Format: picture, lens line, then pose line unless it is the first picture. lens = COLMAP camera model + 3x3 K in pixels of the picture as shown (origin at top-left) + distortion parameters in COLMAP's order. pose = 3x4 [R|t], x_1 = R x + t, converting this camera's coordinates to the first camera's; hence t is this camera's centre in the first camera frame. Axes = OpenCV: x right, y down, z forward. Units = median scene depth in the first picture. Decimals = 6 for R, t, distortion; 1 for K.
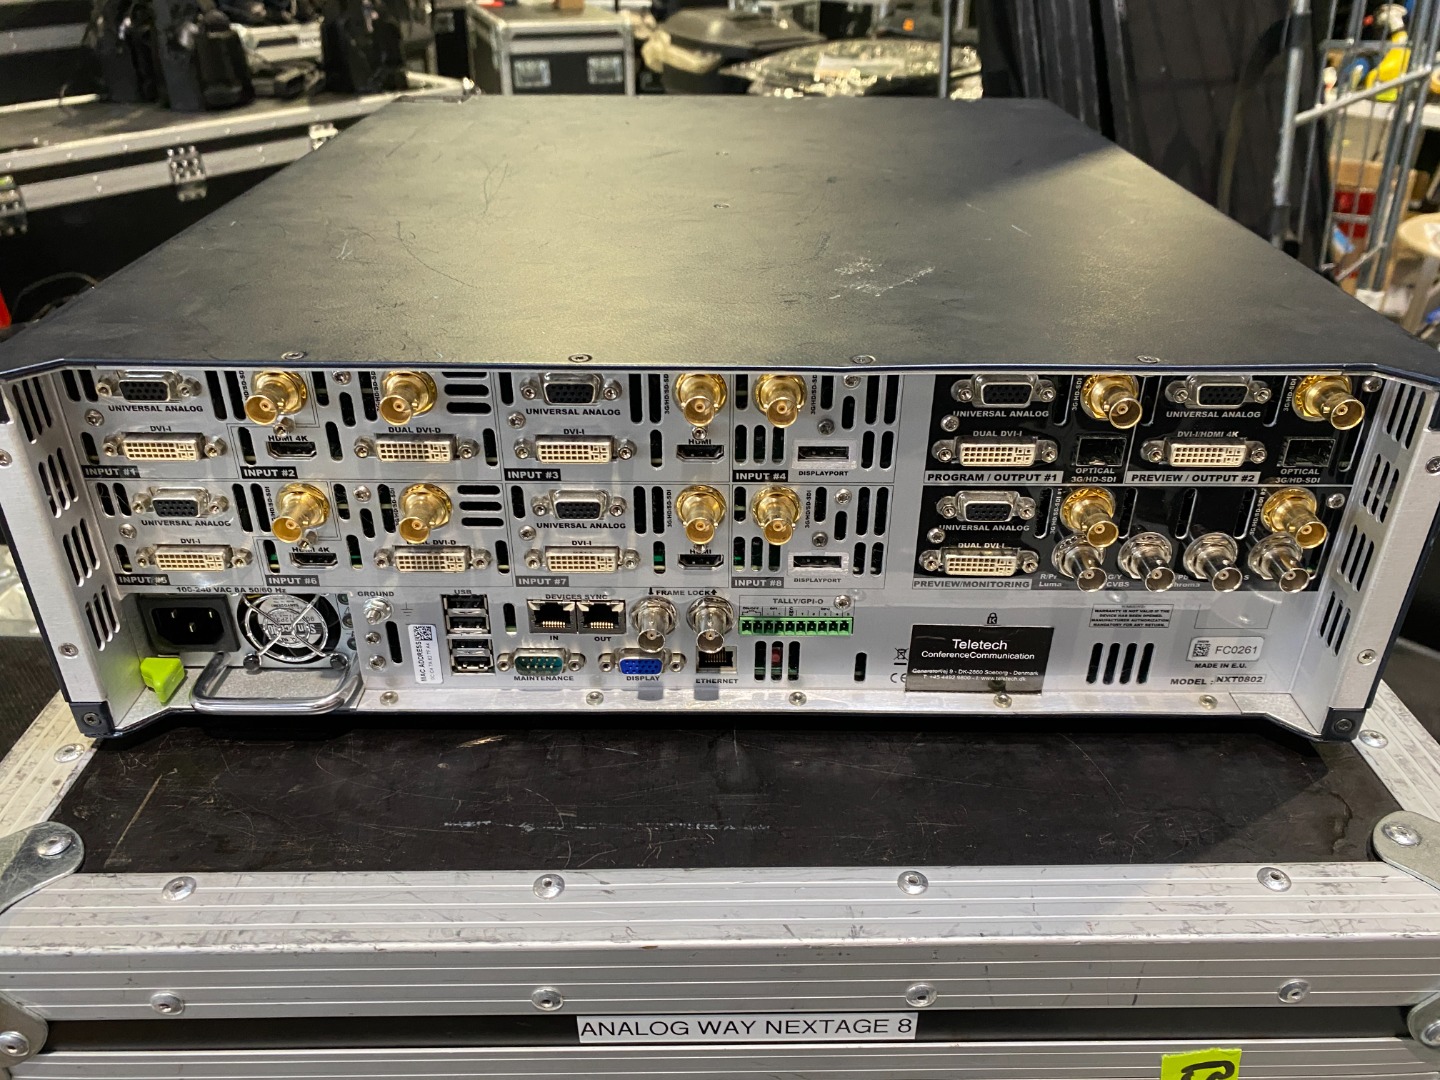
lens RADIAL K [[1102.3, 0, 720.0], [0, 1102.3, 540.0], [0, 0, 1]] dist [0.009864, -0.001054]
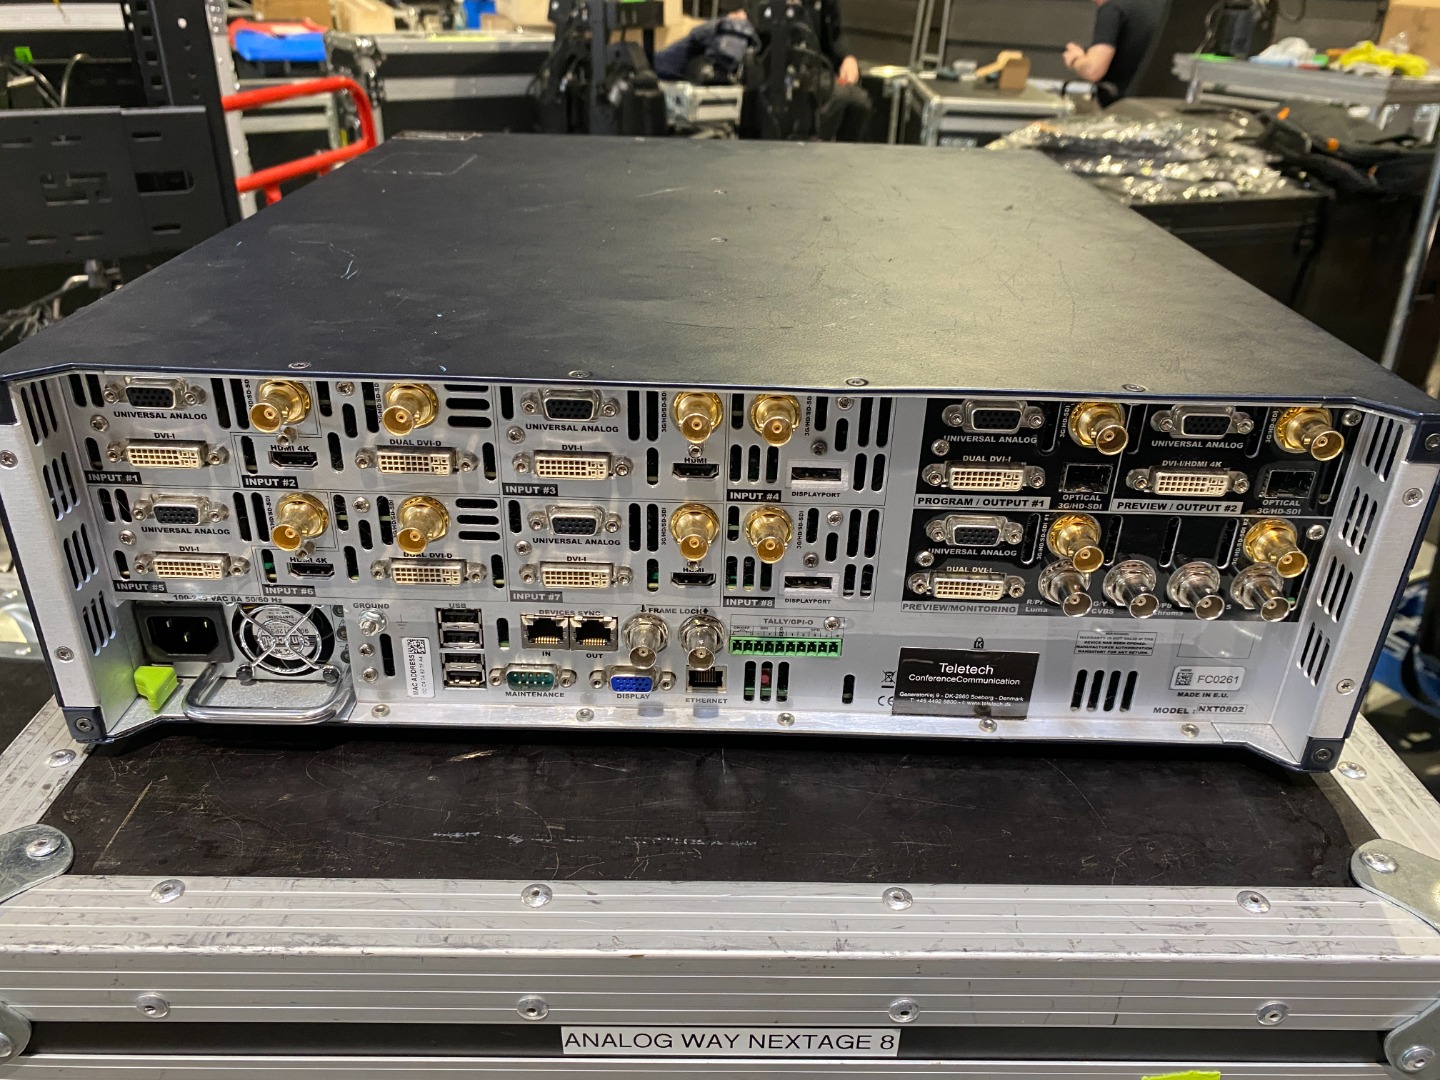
lens RADIAL K [[1099.3, 0, 717.2], [0, 1099.3, 554.2], [0, 0, 1]] dist [0.012577, -0.006145]
pose [[0.999741, 0.020815, 0.009170, -0.005528], [-0.020535, 0.999349, -0.029652, 0.026349], [-0.009781, 0.029456, 0.999518, -0.013263]]
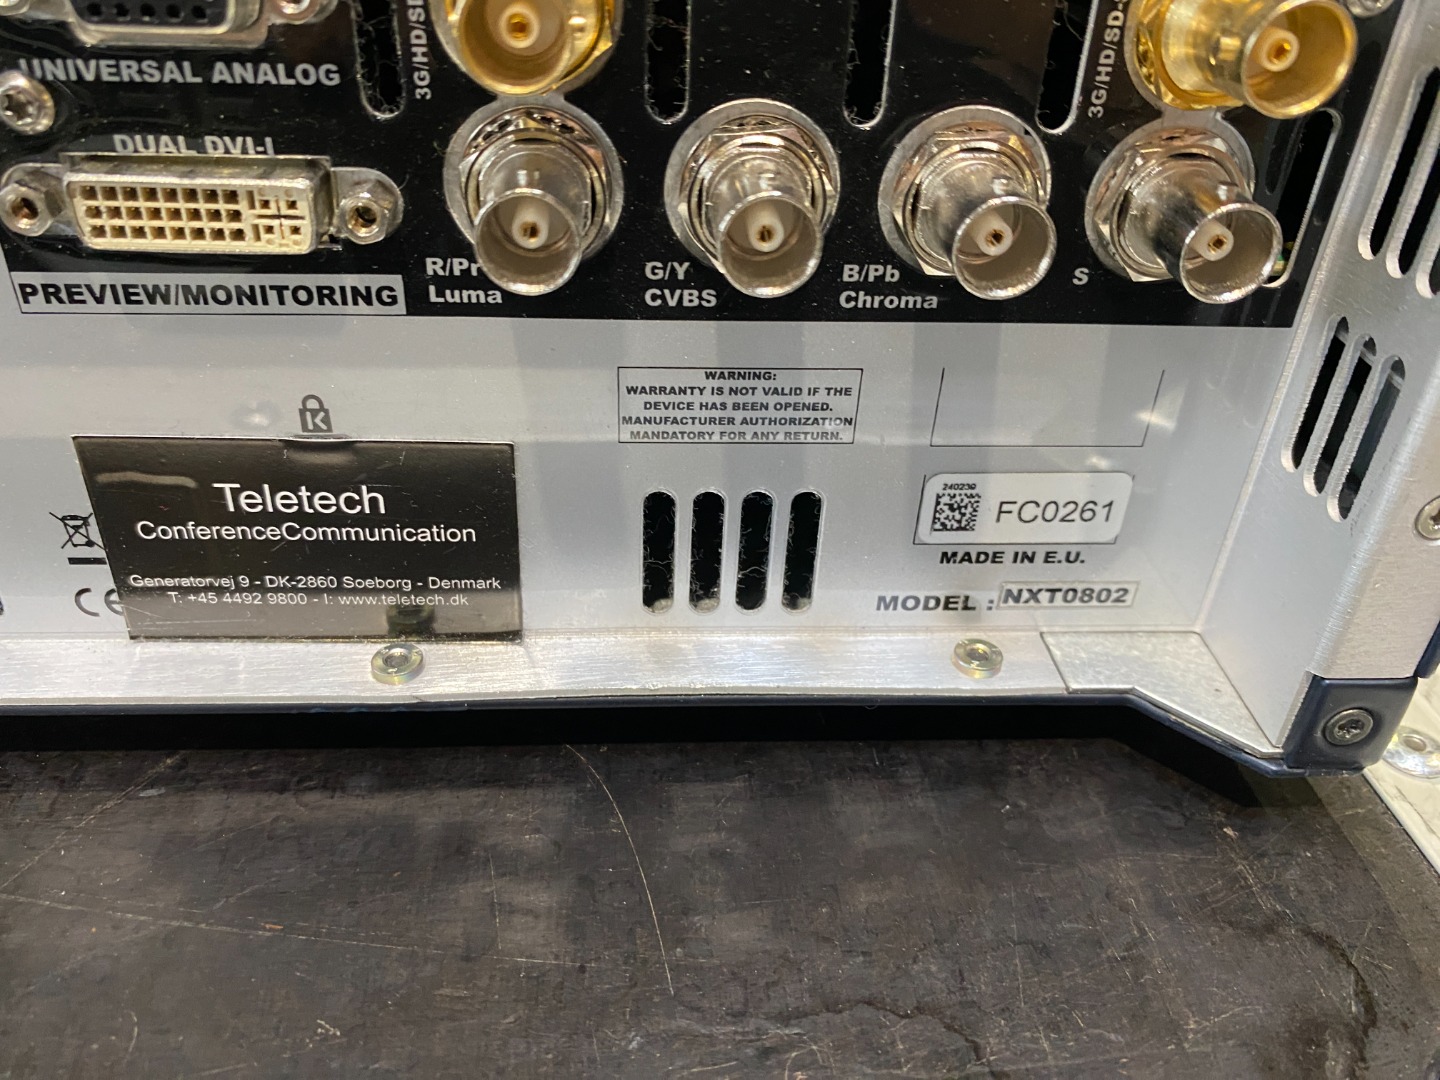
lens RADIAL K [[1108.1, 0, 717.6], [0, 1108.1, 553.2], [0, 0, 1]] dist [0.001742, -0.003439]
pose [[0.997794, -0.007099, 0.065999, 0.371854], [0.001808, 0.996803, 0.079881, 0.092966], [-0.066355, -0.079585, 0.994617, 0.724204]]
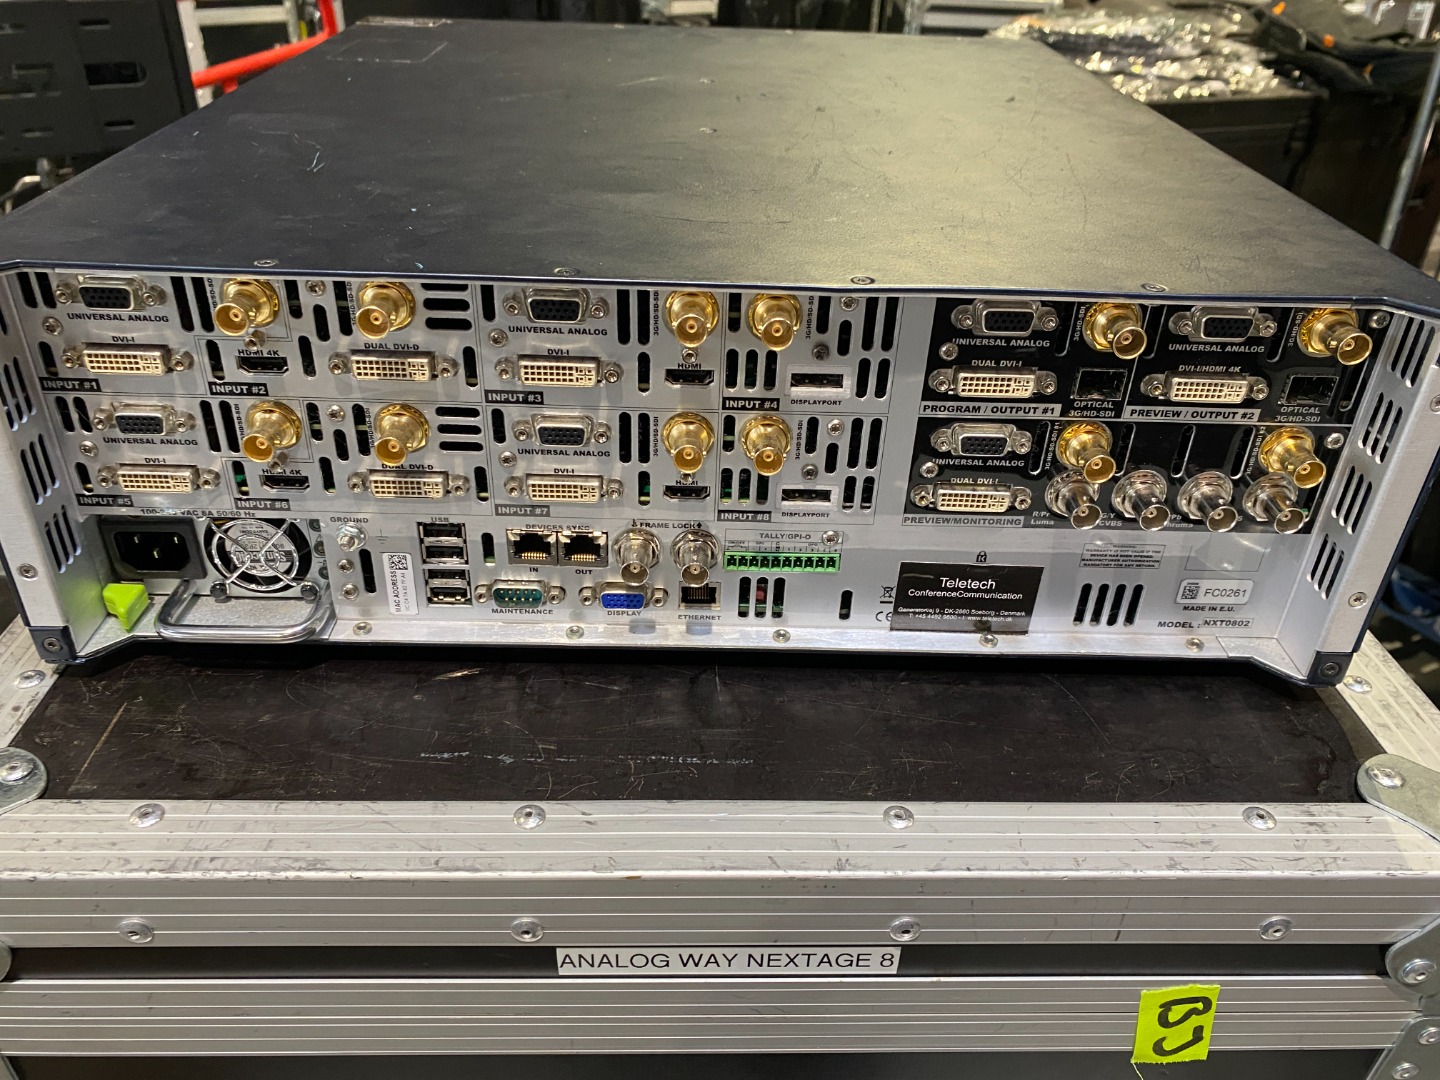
lens RADIAL K [[1106.0, 0, 711.4], [0, 1106.0, 551.6], [0, 0, 1]] dist [0.006152, 0.003174]
pose [[0.999545, 0.016673, 0.025127, -0.020067], [-0.017834, 0.998749, 0.046714, 0.026913], [-0.024317, -0.047140, 0.998592, 0.024743]]
